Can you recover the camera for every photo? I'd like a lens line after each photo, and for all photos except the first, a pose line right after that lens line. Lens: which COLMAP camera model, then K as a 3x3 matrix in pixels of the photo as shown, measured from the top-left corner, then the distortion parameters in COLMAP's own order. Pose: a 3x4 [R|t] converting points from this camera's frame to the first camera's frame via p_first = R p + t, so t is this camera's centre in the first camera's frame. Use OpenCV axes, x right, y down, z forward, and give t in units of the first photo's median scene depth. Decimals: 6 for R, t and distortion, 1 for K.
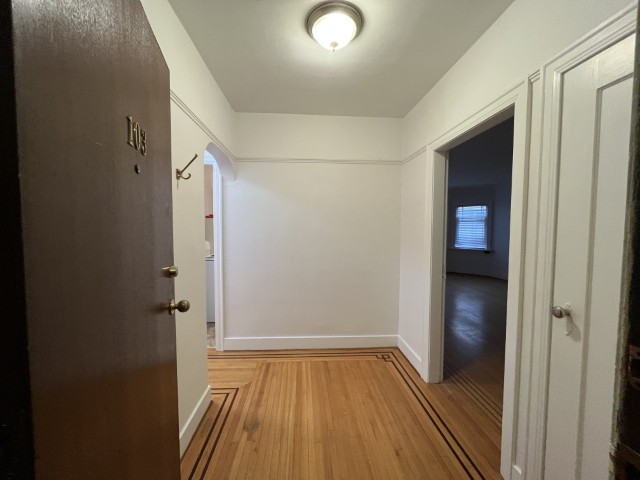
lens RADIAL K [[260.4, 0, 317.7], [0, 260.4, 240.3], [0, 0, 1]] dist [-0.000521, -0.000287]
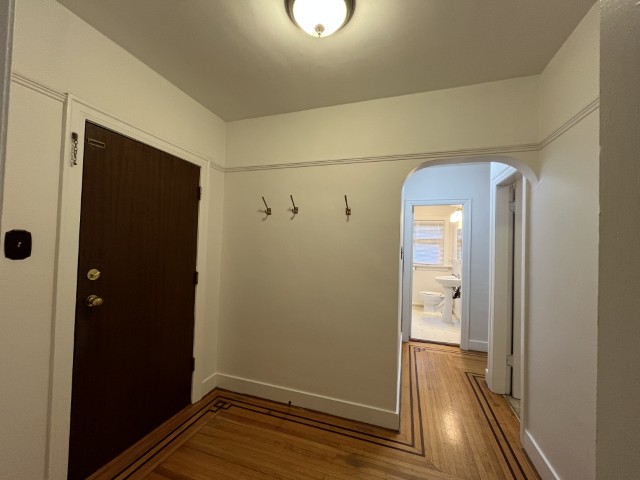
lens RADIAL K [[260.4, 0, 317.7], [0, 260.4, 240.3], [0, 0, 1]] dist [-0.000521, -0.000287]
pose [[-0.373358, -0.038106, -0.926904, 0.634429], [-0.079104, 0.996825, -0.009118, -0.052530], [0.924309, 0.069918, -0.375187, 1.067388]]
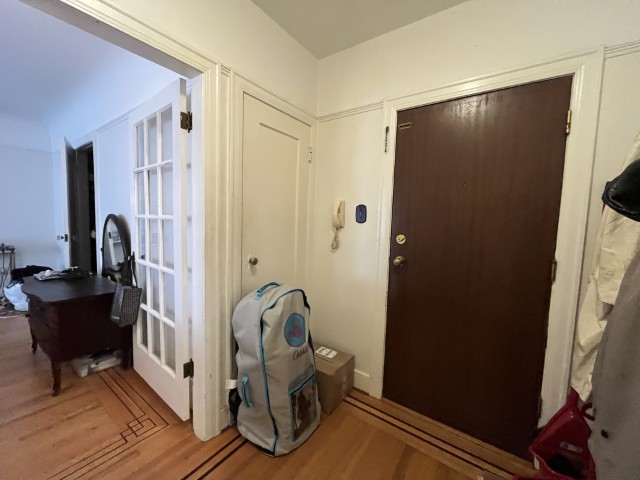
lens RADIAL K [[251.9, 0, 320.0], [0, 251.9, 240.0], [0, 0, 1]] dist [-0.011524, -0.000042]
pose [[-0.774294, -0.082351, 0.627444, -0.150508], [-0.007640, 0.992641, 0.120854, -0.009961], [-0.632779, 0.088783, -0.769225, 1.031001]]
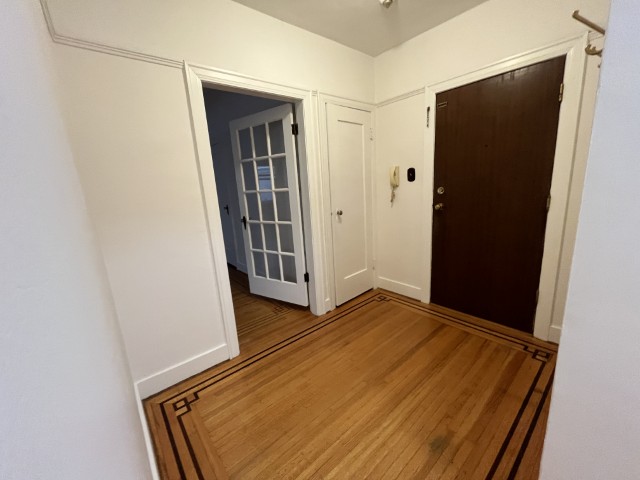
lens RADIAL K [[260.4, 0, 317.7], [0, 260.4, 240.3], [0, 0, 1]] dist [-0.000521, -0.000287]
pose [[-0.597422, -0.138320, 0.789908, -0.487635], [0.099148, 0.964714, 0.243918, -0.043368], [-0.795775, 0.224040, -0.562627, 1.411960]]
